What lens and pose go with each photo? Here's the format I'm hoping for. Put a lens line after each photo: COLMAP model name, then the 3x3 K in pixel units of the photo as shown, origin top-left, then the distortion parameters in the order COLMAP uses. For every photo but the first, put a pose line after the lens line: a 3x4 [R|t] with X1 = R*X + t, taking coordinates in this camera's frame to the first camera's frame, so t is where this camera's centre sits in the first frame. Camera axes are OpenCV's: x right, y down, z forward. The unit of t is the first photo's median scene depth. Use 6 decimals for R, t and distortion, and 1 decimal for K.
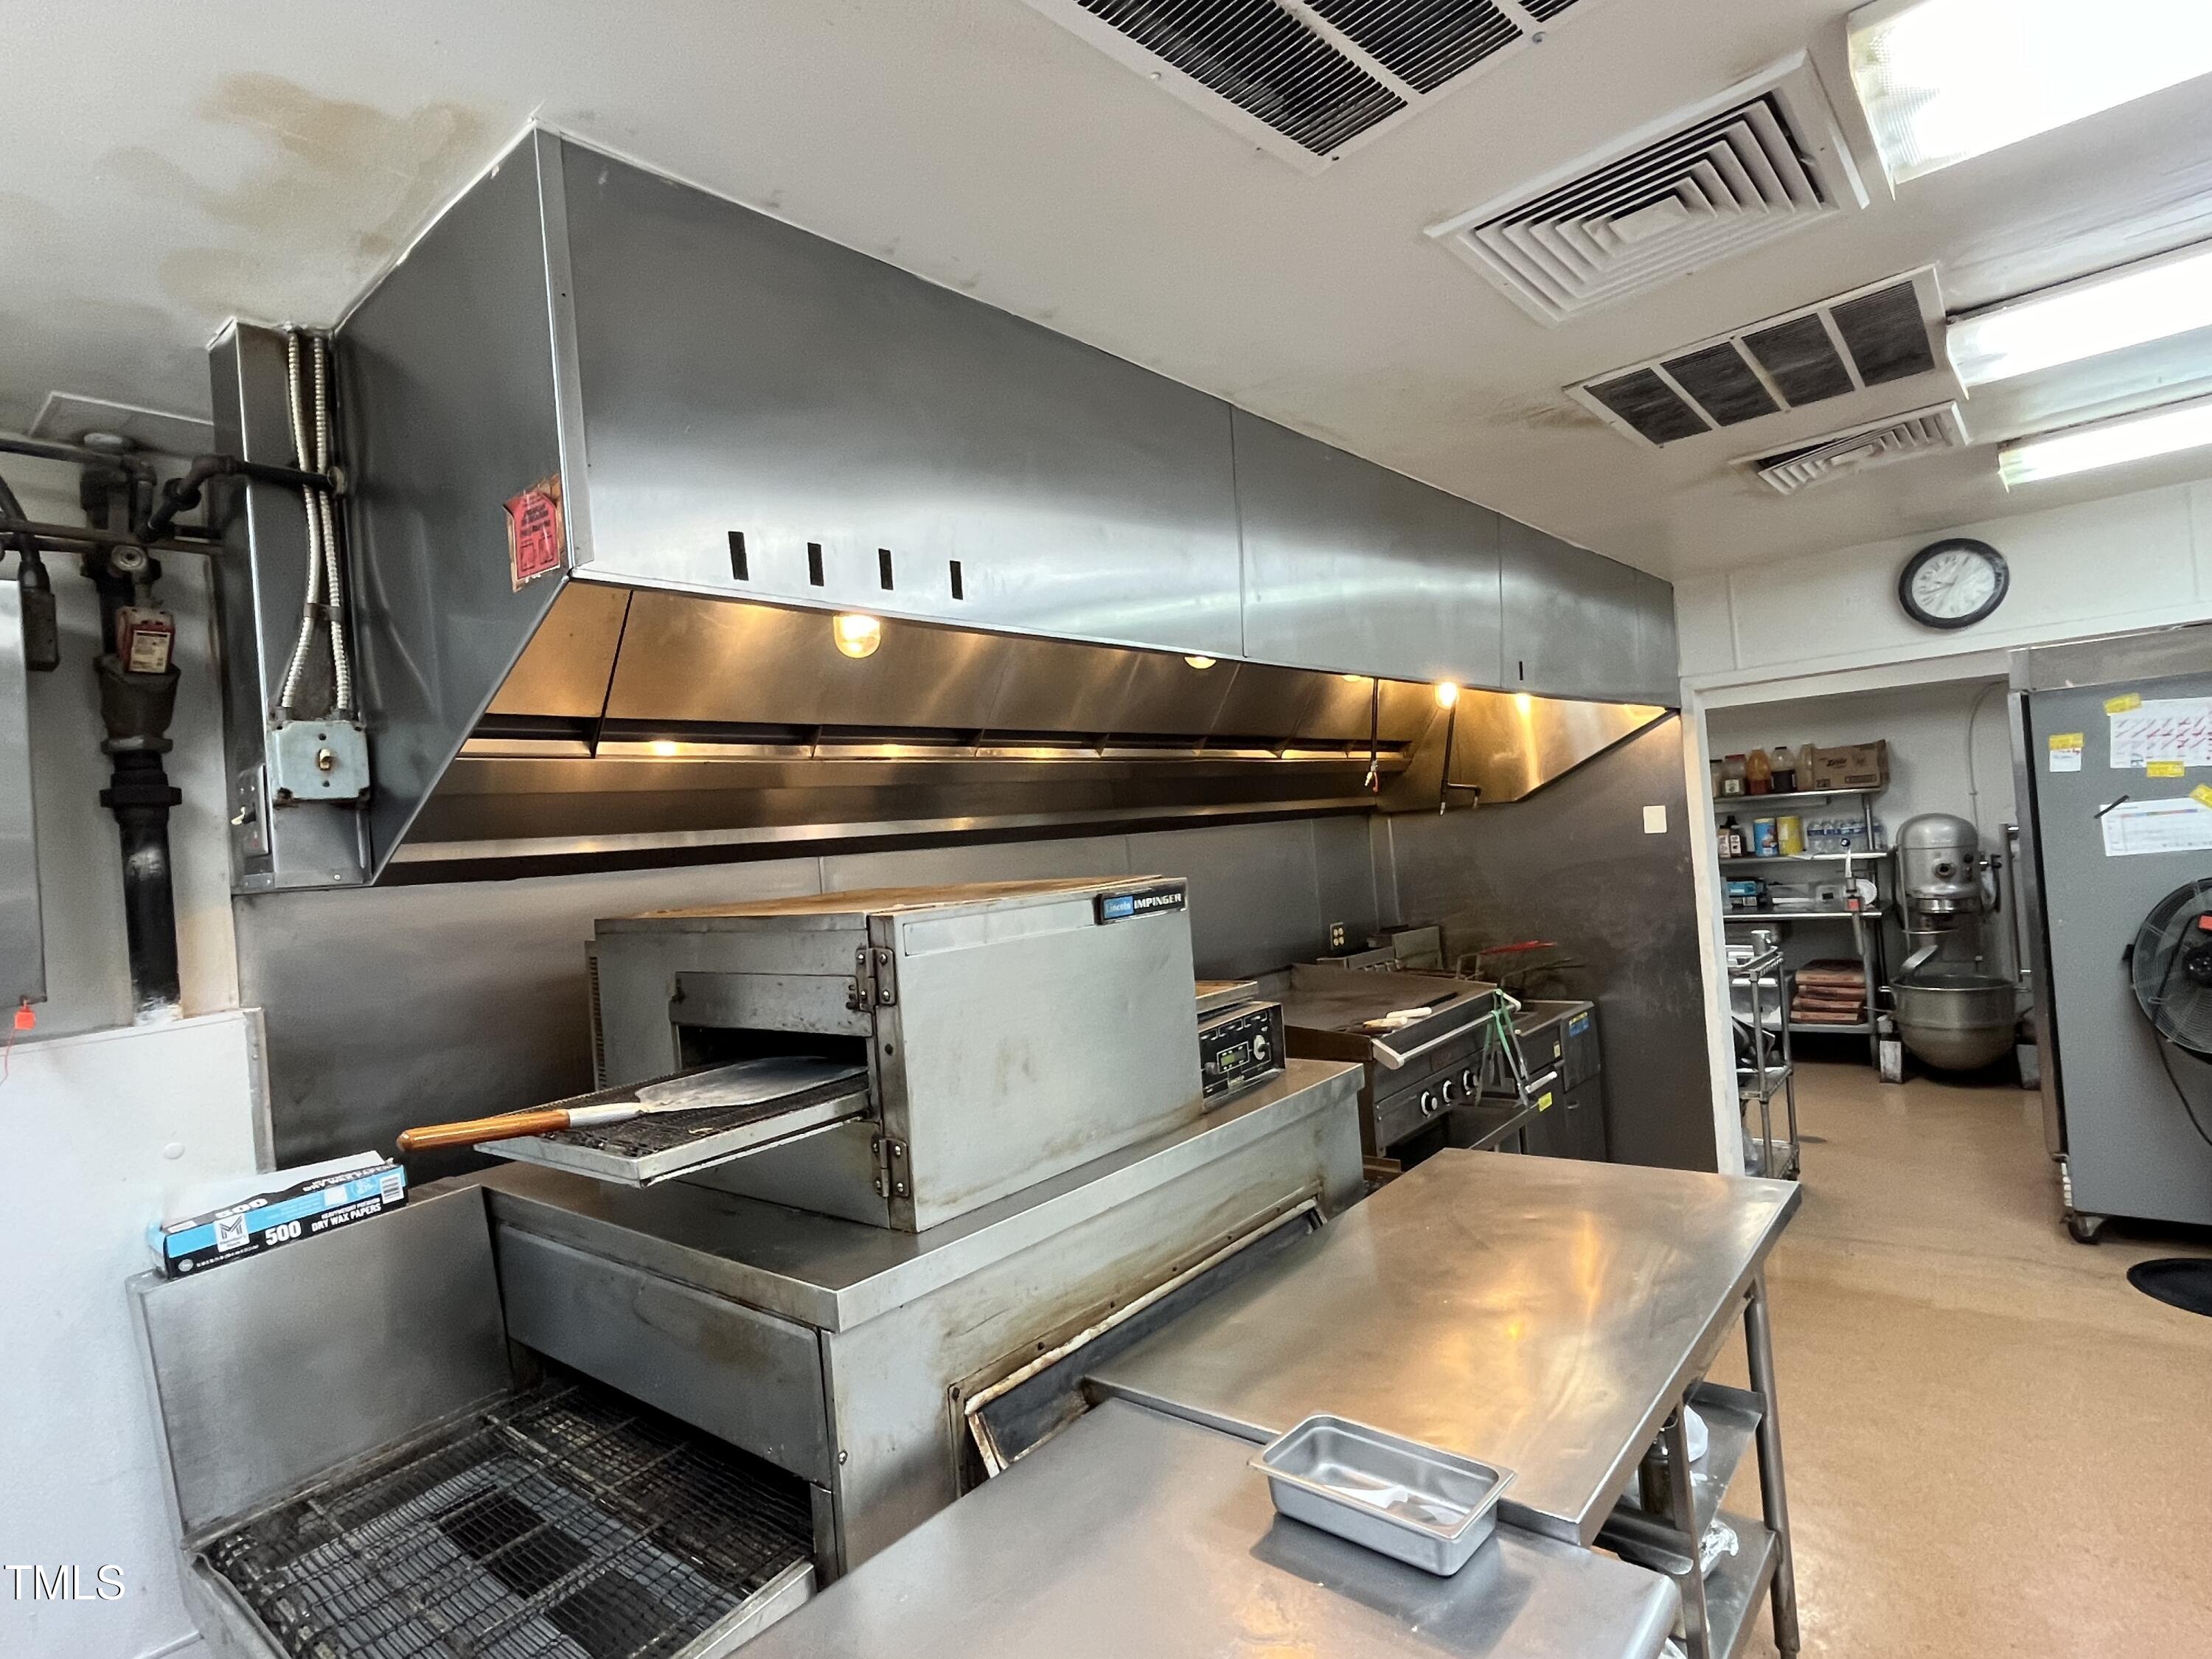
lens RADIAL K [[1147.6, 0, 1093.4], [0, 1147.6, 835.6], [0, 0, 1]] dist [-0.004338, -0.000380]
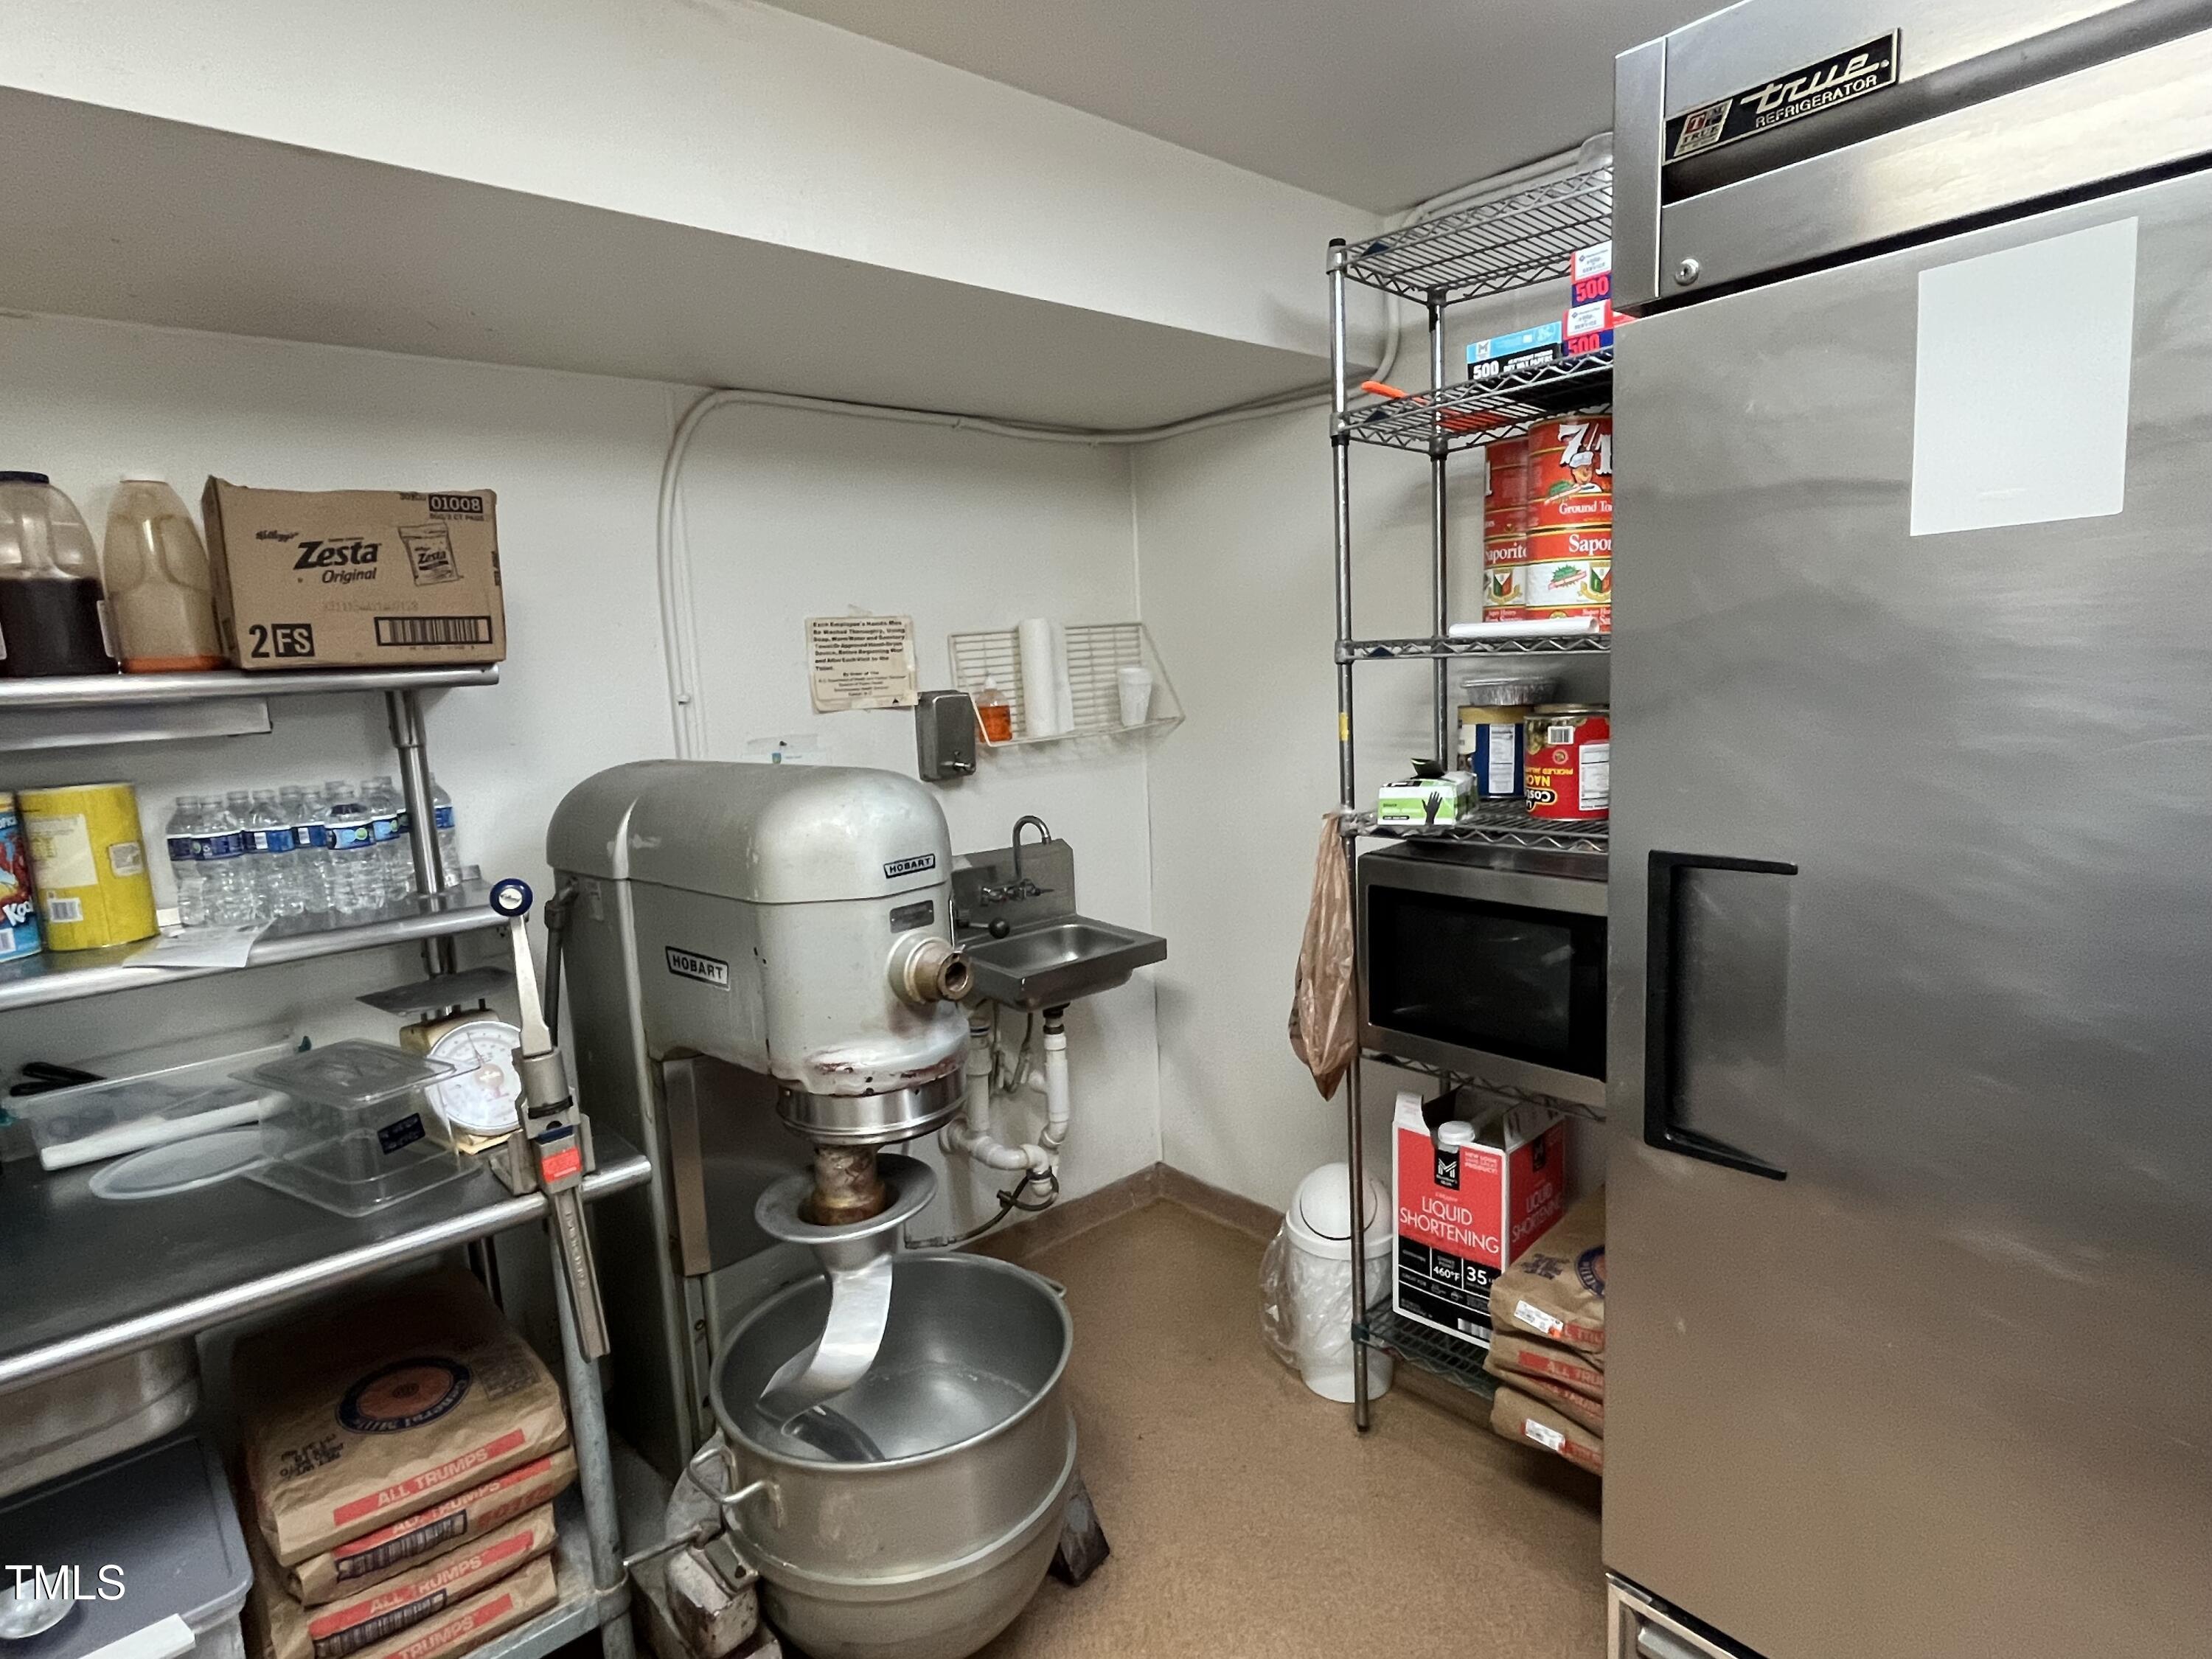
lens RADIAL K [[1147.6, 0, 1093.4], [0, 1147.6, 835.6], [0, 0, 1]] dist [-0.004338, -0.000380]
pose [[0.161627, -0.075895, 0.983929, 0.426809], [0.029378, 0.996966, 0.072075, -0.017804], [-0.986414, 0.017257, 0.163367, 0.790721]]
